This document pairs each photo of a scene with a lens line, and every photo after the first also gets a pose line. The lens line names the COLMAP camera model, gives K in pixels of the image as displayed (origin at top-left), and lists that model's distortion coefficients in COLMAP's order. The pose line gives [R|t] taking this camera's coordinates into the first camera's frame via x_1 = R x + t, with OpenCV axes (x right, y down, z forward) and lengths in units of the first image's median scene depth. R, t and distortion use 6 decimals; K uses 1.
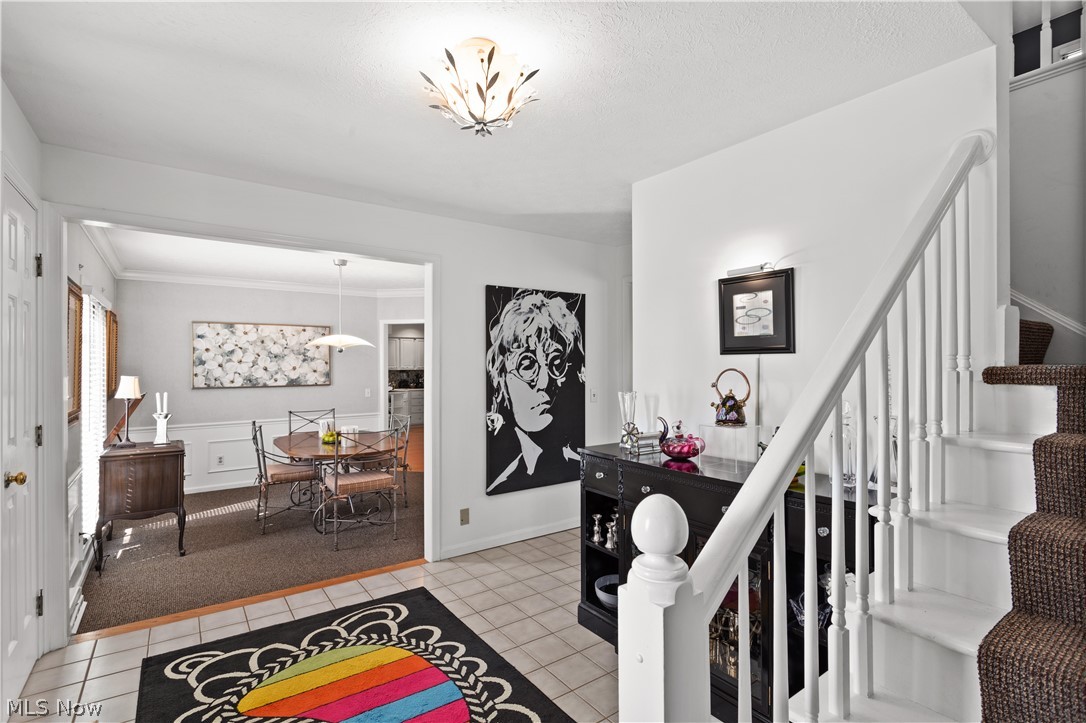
lens RADIAL K [[526.8, 0, 544.0], [0, 526.8, 362.7], [0, 0, 1]] dist [-0.000979, 0.001173]
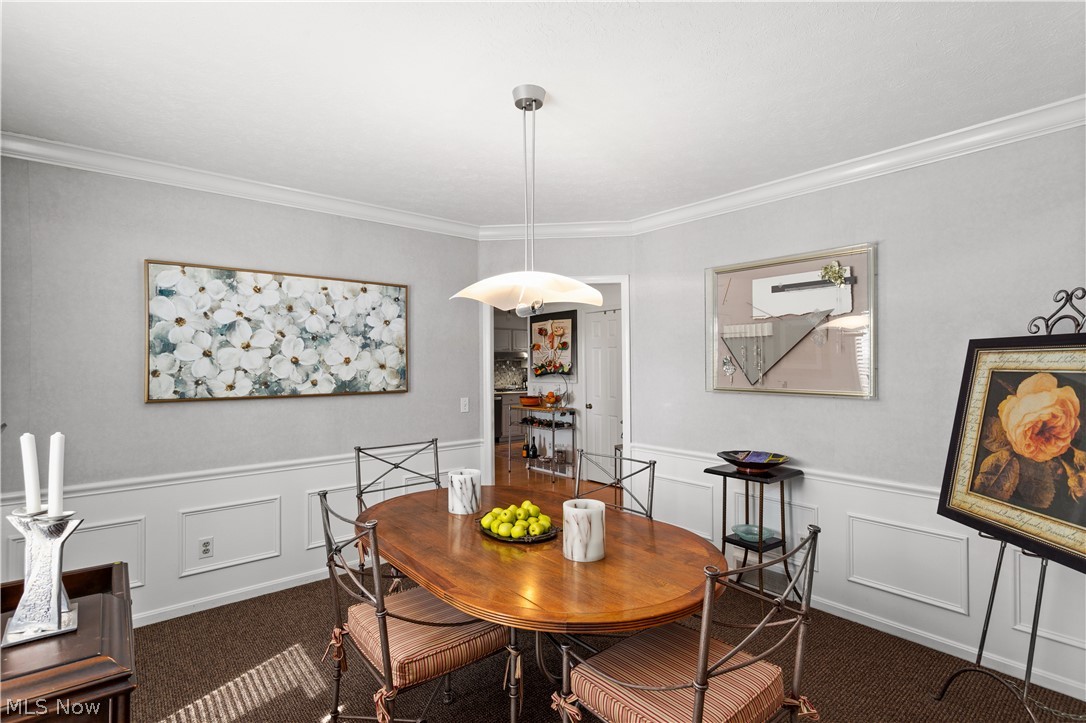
lens RADIAL K [[526.8, 0, 543.7], [0, 526.8, 360.6], [0, 0, 1]] dist [-0.000979, 0.001173]
pose [[0.997519, -0.000744, 0.070396, -0.328766], [0.001253, 0.999973, -0.007189, 0.015027], [-0.070389, 0.007259, 0.997493, 0.478619]]
